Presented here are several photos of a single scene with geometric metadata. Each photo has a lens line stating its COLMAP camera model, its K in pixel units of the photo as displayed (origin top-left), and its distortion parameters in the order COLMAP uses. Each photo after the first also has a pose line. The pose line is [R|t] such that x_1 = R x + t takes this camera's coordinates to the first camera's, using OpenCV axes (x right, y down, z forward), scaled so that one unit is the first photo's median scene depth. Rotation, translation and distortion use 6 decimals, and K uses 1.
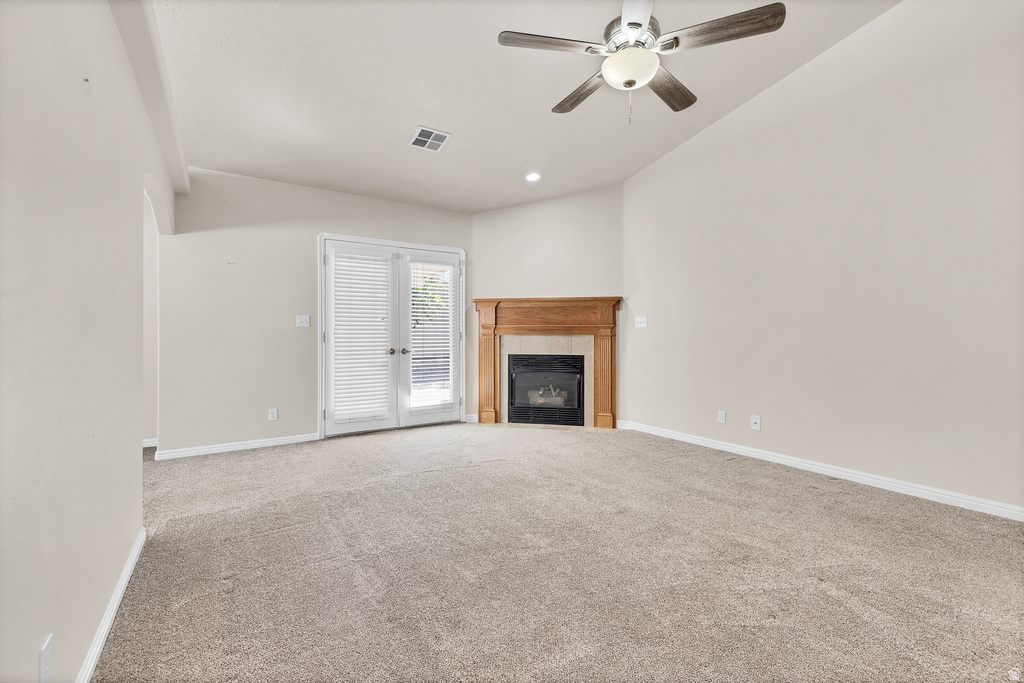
lens RADIAL K [[442.3, 0, 517.7], [0, 442.3, 335.2], [0, 0, 1]] dist [0.002177, 0.000536]
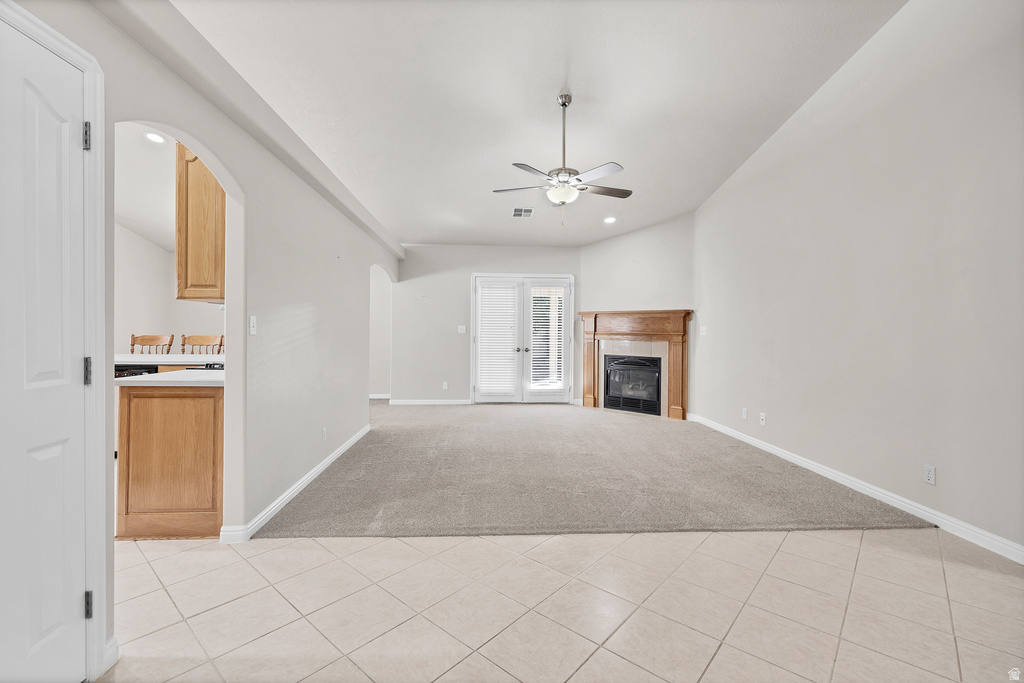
lens RADIAL K [[442.3, 0, 507.5], [0, 442.3, 336.3], [0, 0, 1]] dist [0.002177, 0.000536]
pose [[0.868456, 0.013936, -0.495571, 0.392245], [-0.010517, 0.999898, 0.009687, -0.020540], [0.495655, -0.003201, 0.868514, -0.269762]]
